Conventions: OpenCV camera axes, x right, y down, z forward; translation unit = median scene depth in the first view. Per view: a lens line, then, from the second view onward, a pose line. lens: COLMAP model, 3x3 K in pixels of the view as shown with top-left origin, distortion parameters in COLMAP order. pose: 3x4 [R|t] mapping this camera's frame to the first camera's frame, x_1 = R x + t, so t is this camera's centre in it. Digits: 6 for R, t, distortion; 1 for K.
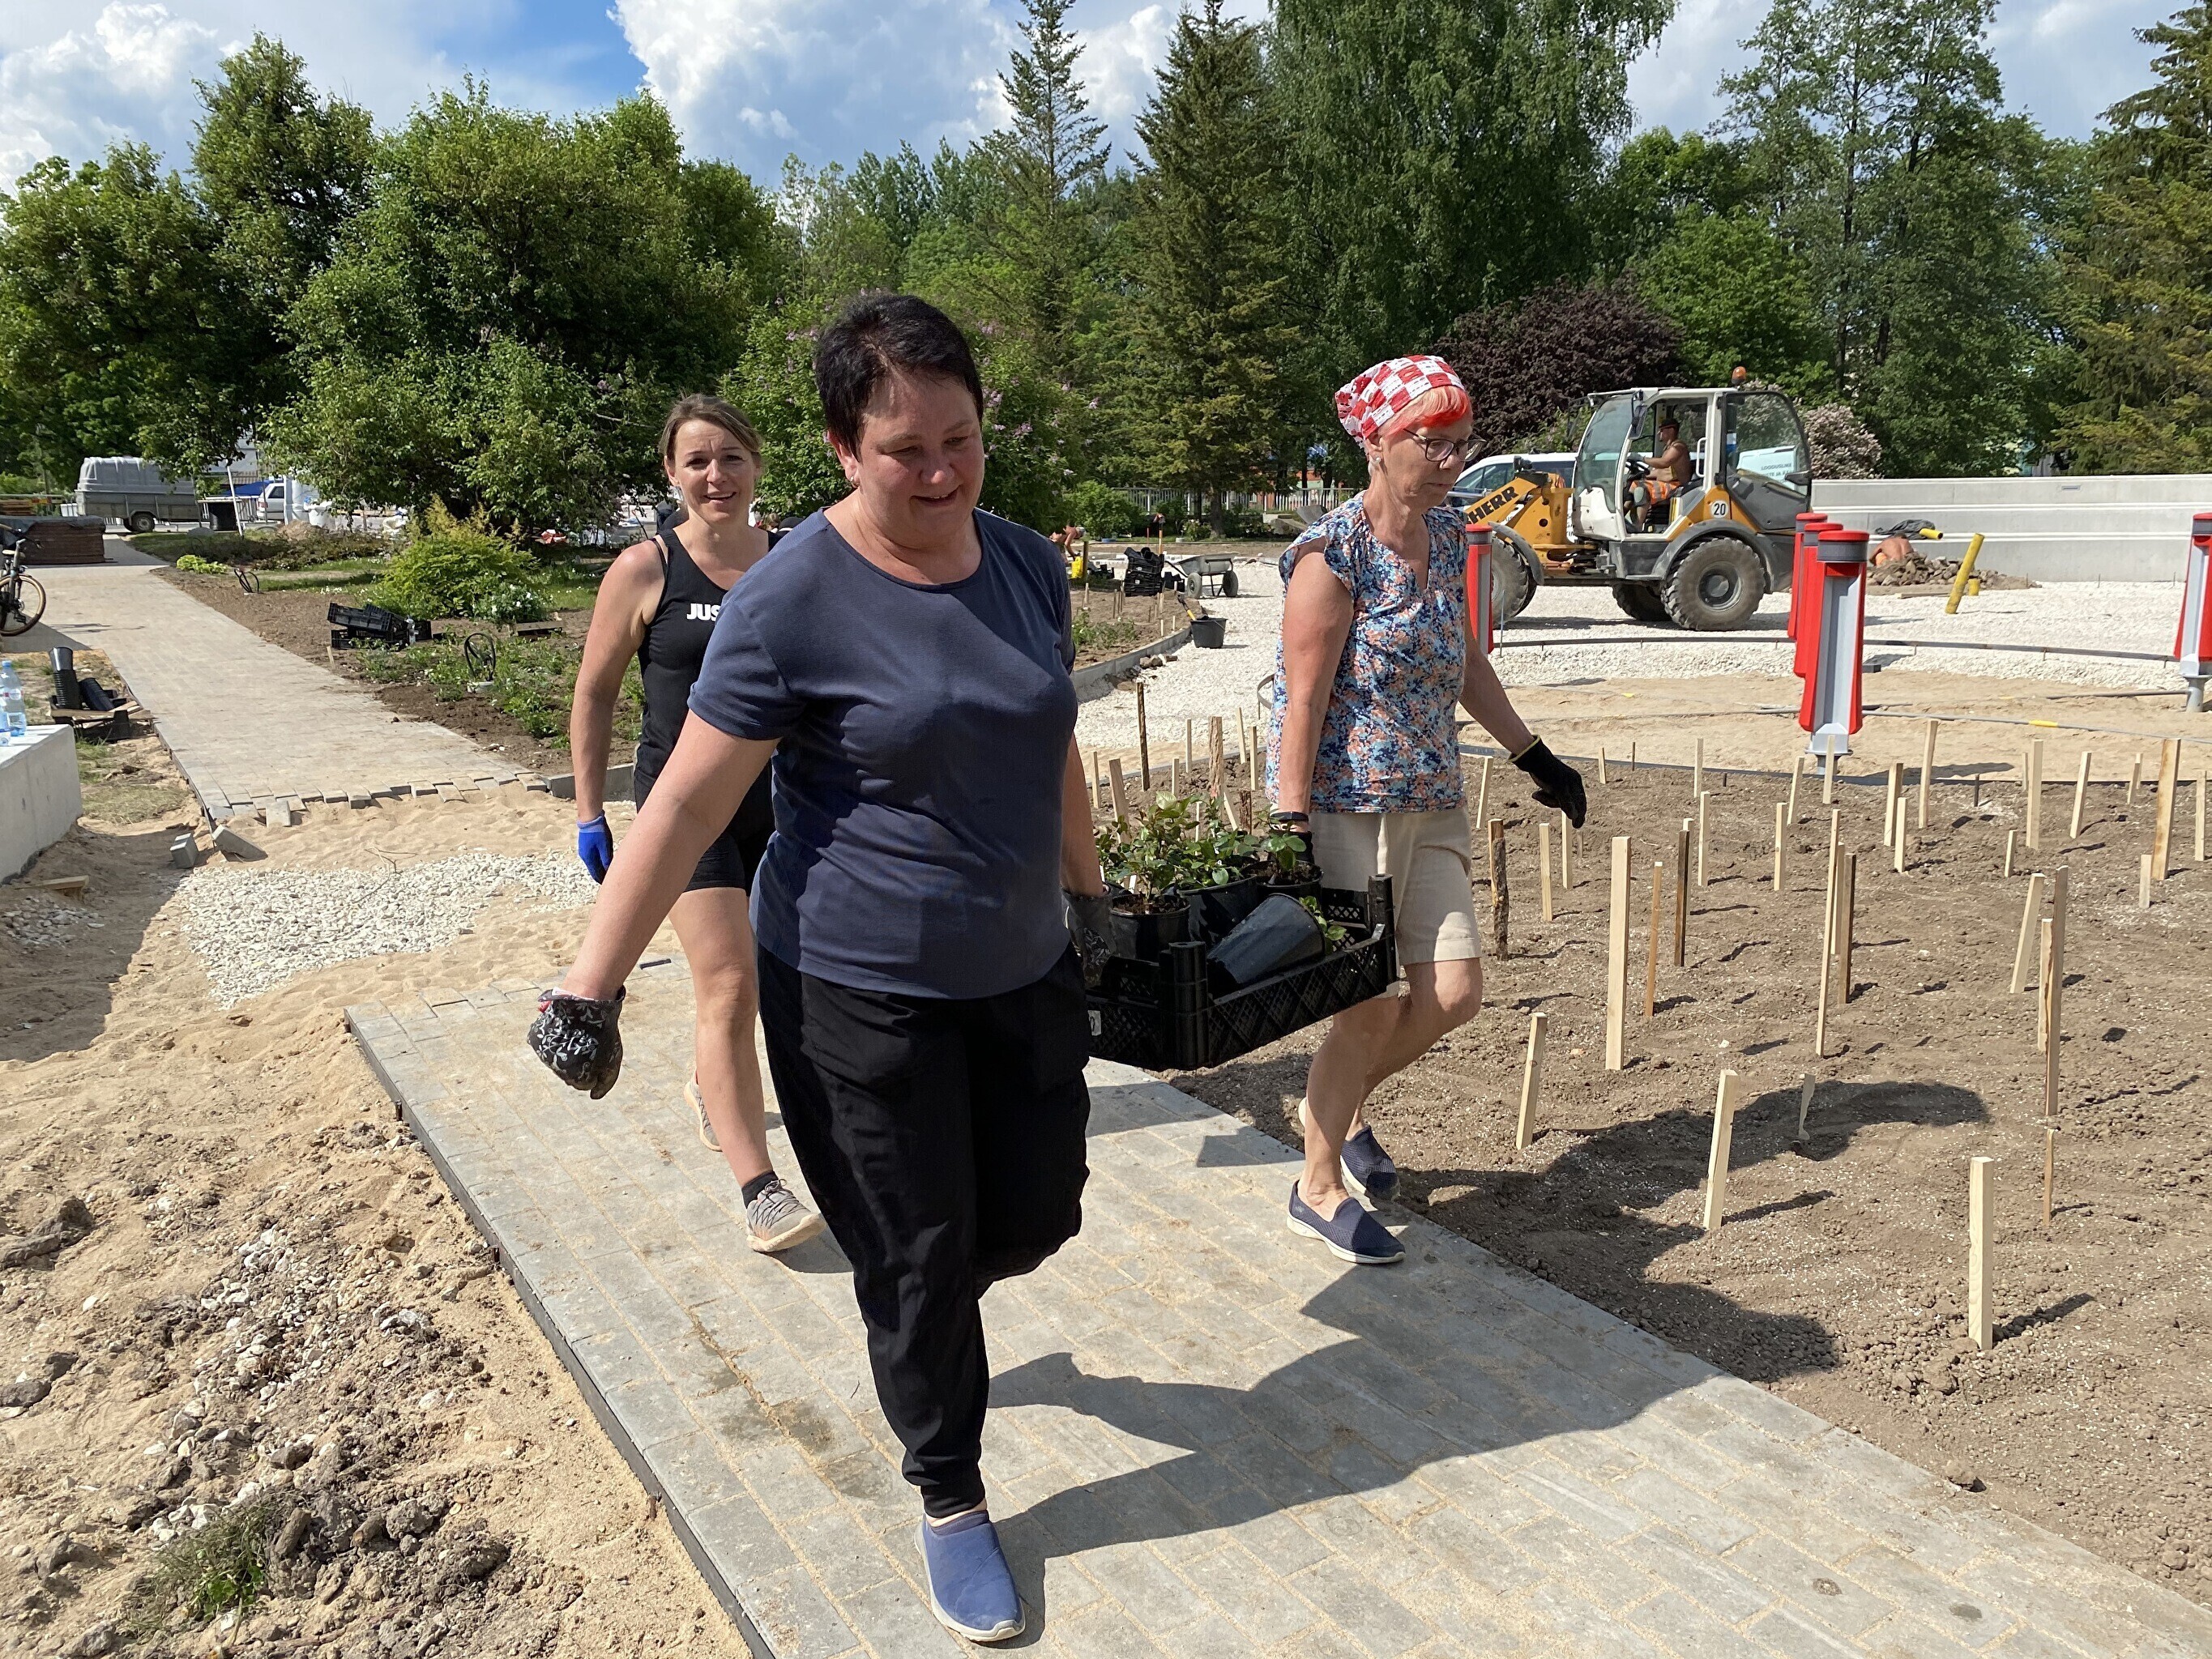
lens RADIAL K [[1672.7, 0, 1125.7], [0, 1672.7, 810.8], [0, 0, 1]] dist [0.028346, -0.035938]
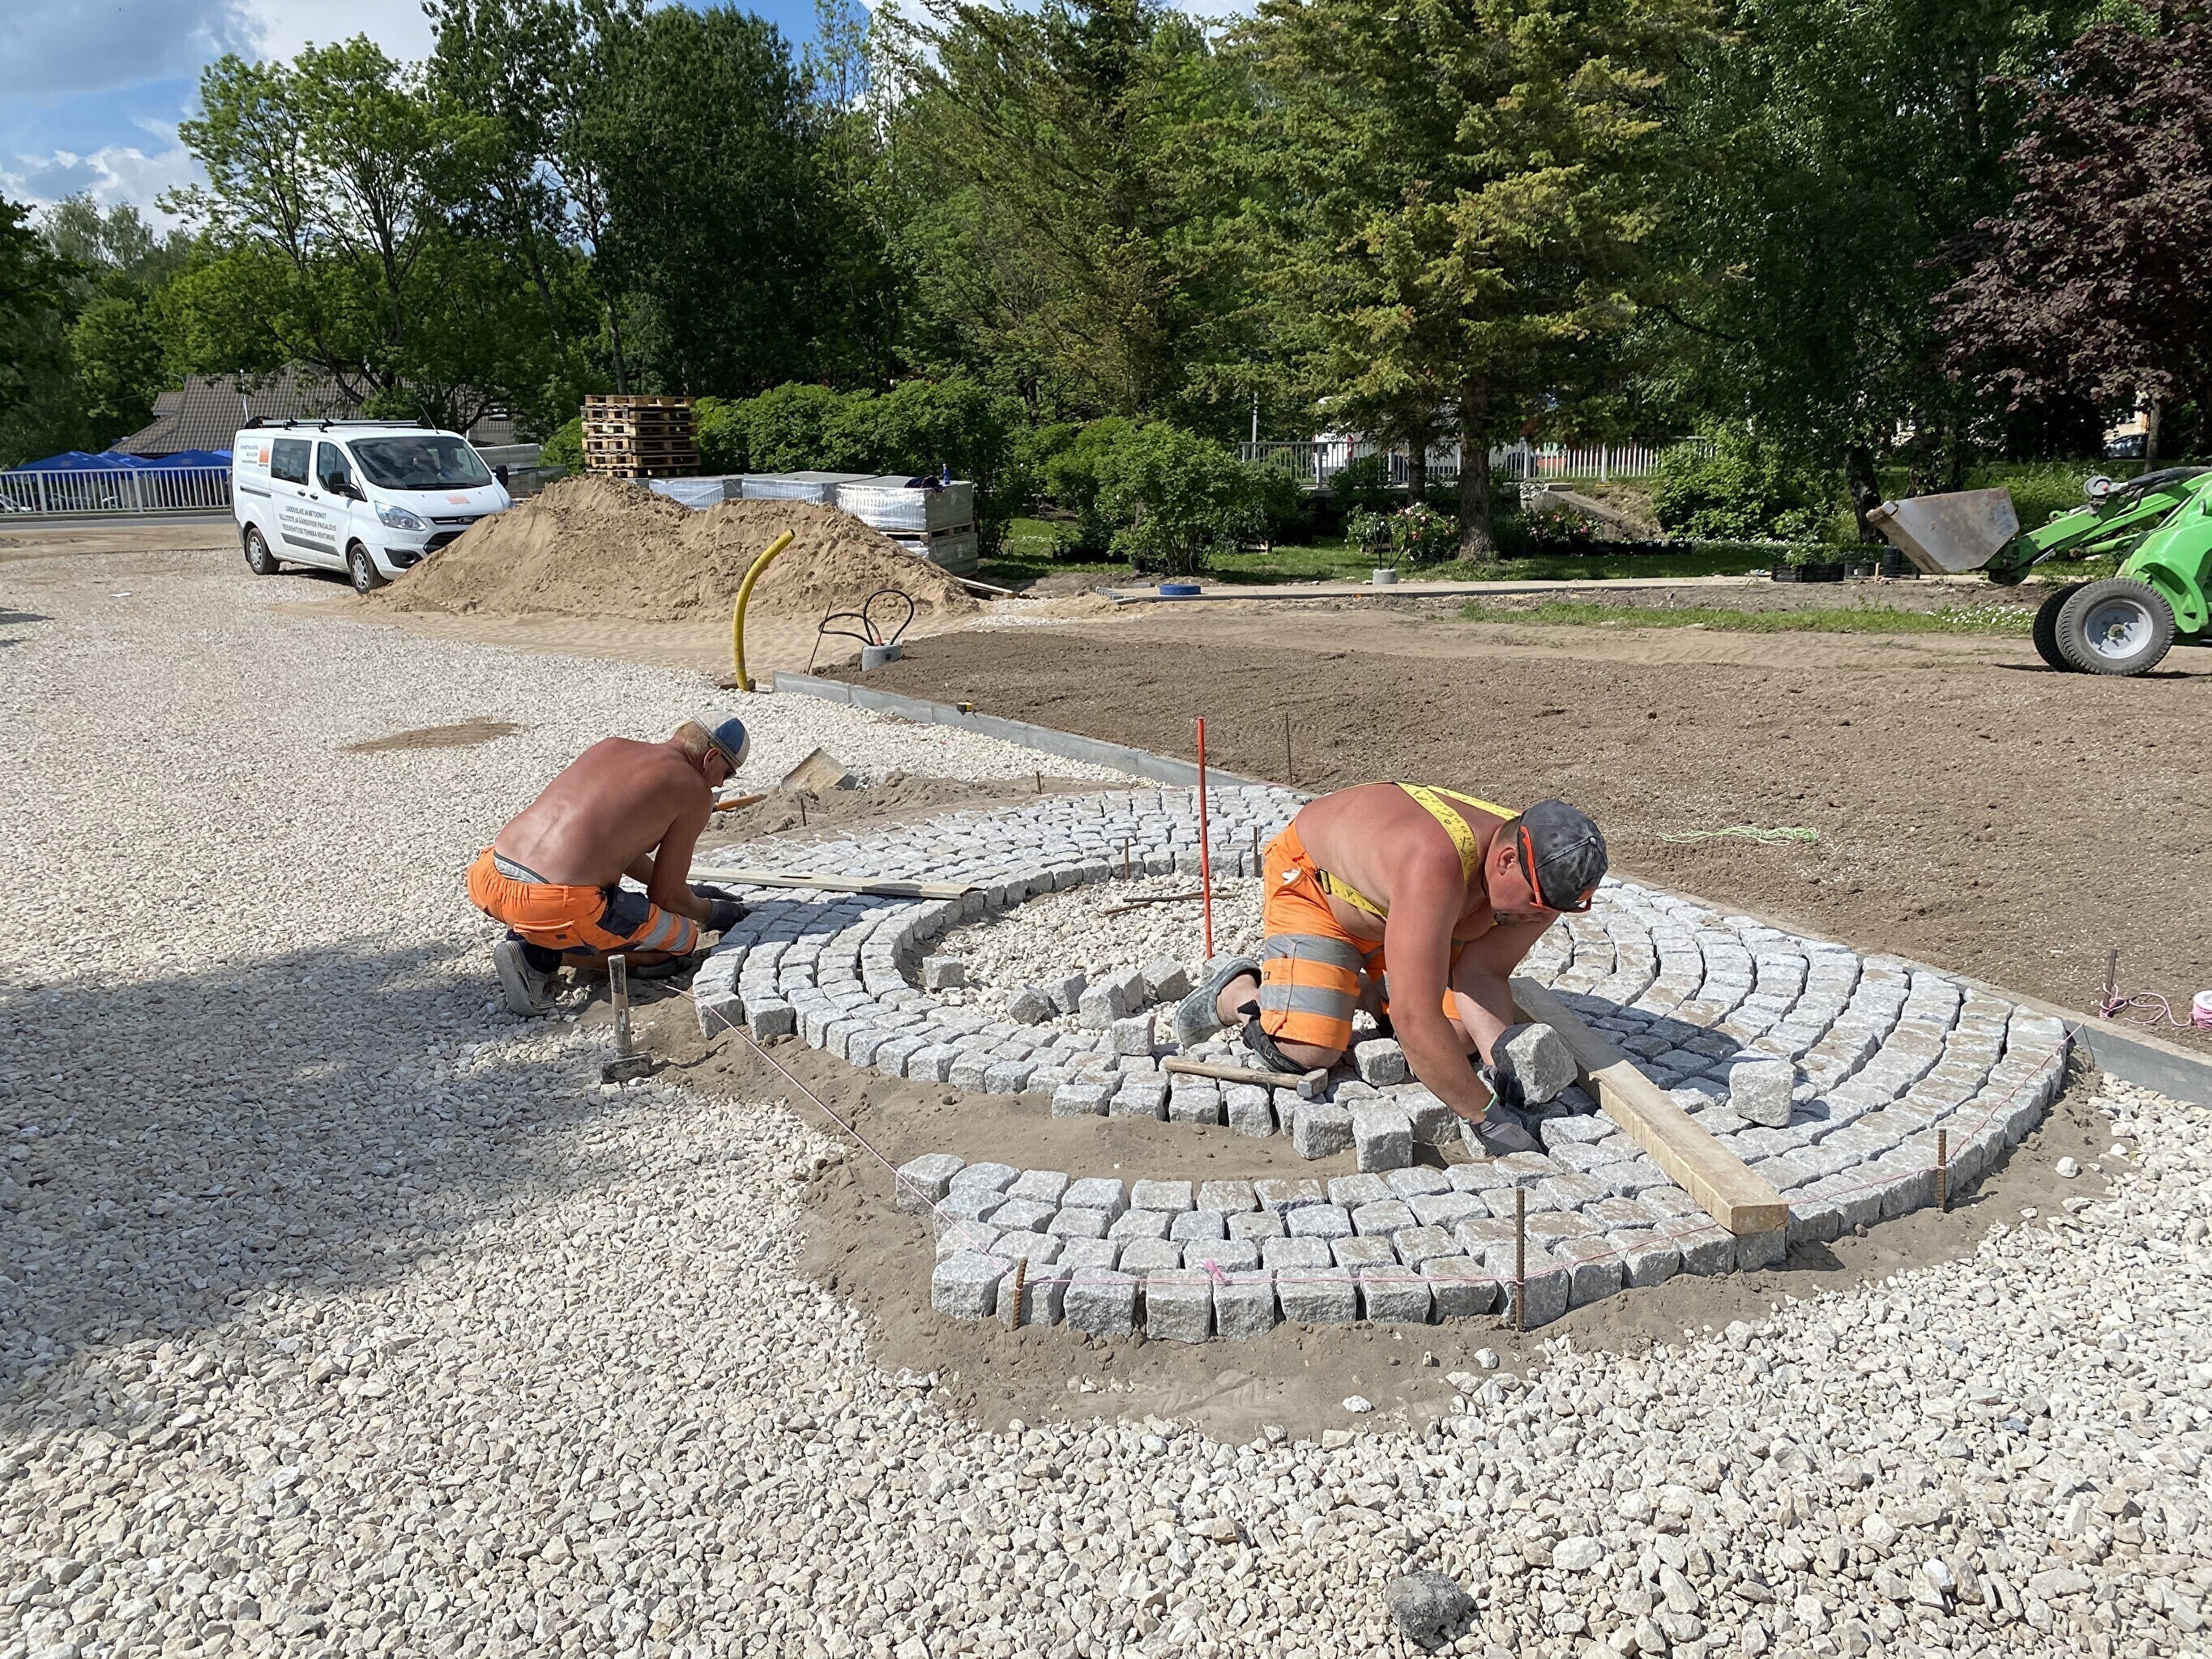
lens RADIAL K [[1672.7, 0, 1101.7], [0, 1672.7, 822.7], [0, 0, 1]] dist [0.028346, -0.035938]
pose [[0.992804, 0.009746, -0.119354, 0.015263], [-0.006188, 0.999526, 0.030147, -0.120463], [0.119592, -0.029191, 0.992394, 0.631967]]
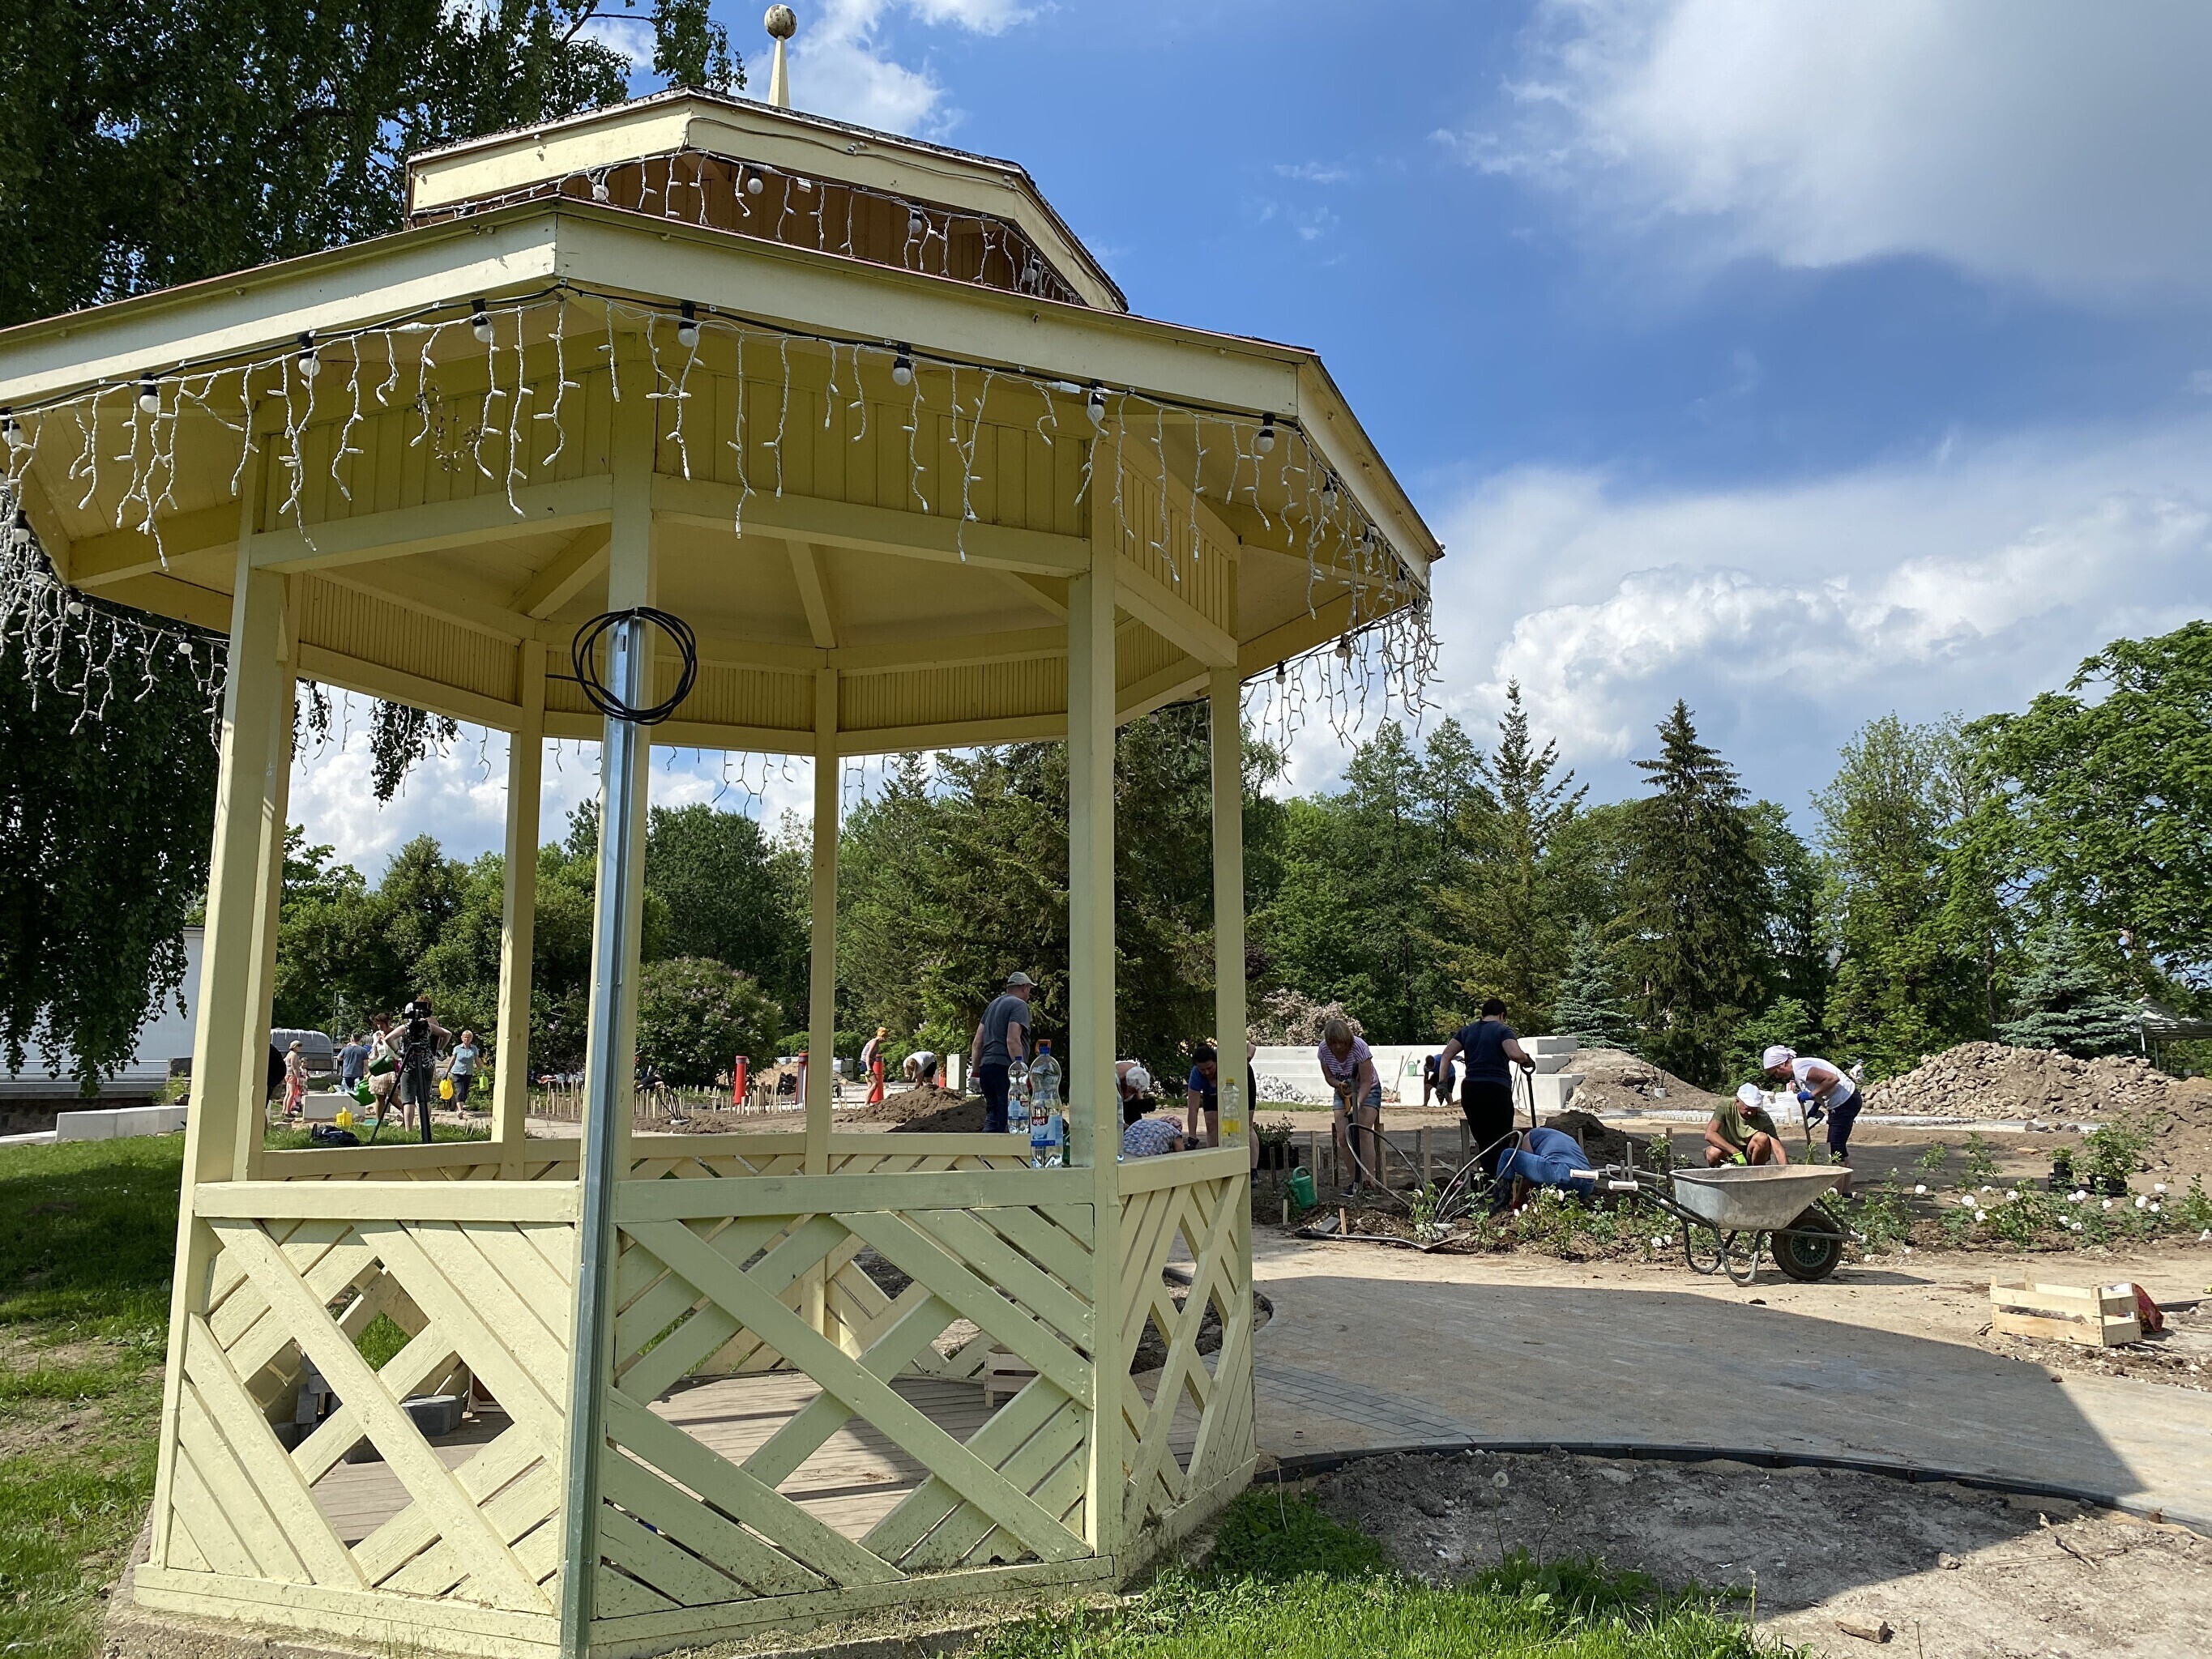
lens RADIAL K [[1672.7, 0, 1106.0], [0, 1672.7, 817.8], [0, 0, 1]] dist [0.028346, -0.035938]
pose [[0.998958, 0.000938, -0.045622, 0.250651], [-0.015857, 0.944620, -0.327782, 0.112280], [0.042788, 0.328164, 0.943651, -0.547587]]
